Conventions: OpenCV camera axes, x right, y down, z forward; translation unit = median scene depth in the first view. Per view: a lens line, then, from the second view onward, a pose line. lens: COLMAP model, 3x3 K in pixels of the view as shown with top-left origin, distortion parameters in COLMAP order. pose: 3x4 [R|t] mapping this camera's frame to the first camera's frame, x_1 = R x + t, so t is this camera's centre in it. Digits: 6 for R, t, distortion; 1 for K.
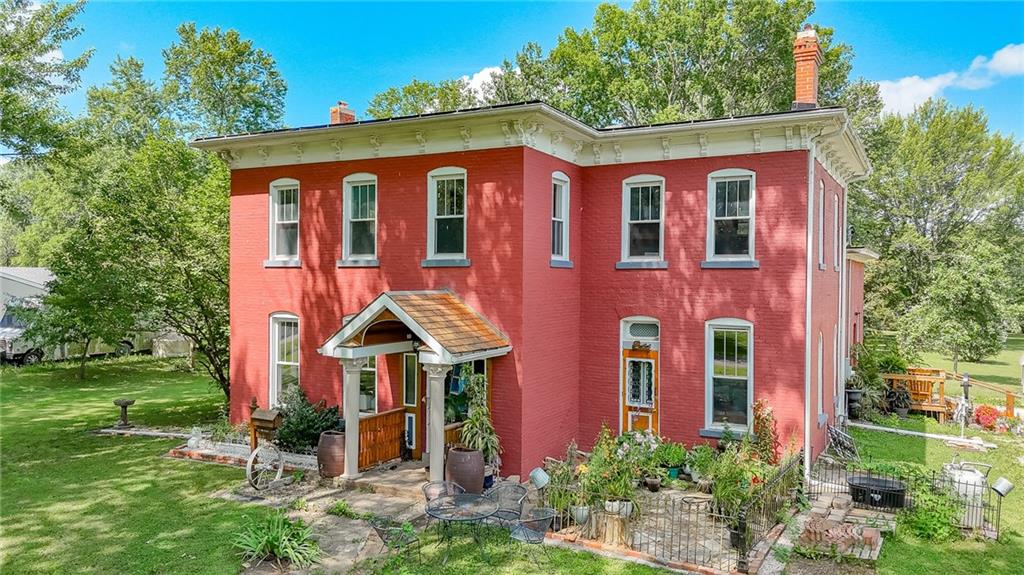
lens RADIAL K [[752.5, 0, 512.0], [0, 752.5, 287.5], [0, 0, 1]] dist [0.075633, -0.072478]
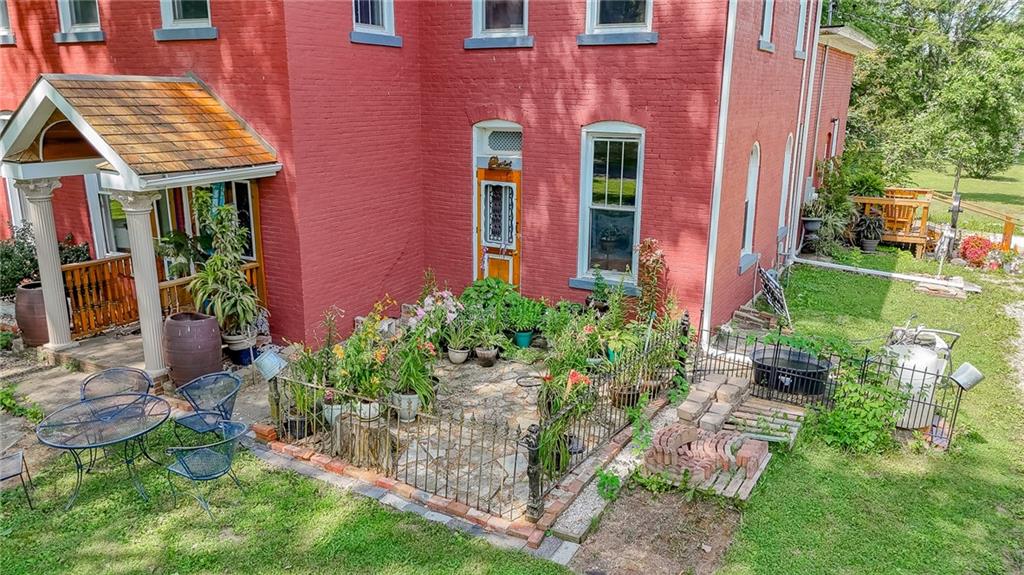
lens RADIAL K [[752.5, 0, 512.0], [0, 752.5, 287.5], [0, 0, 1]] dist [0.075633, -0.072478]
pose [[0.999965, 0.002873, -0.007844, 0.187509], [-0.000908, 0.970838, 0.239736, 0.020066], [0.008304, -0.239720, 0.970807, 0.277867]]
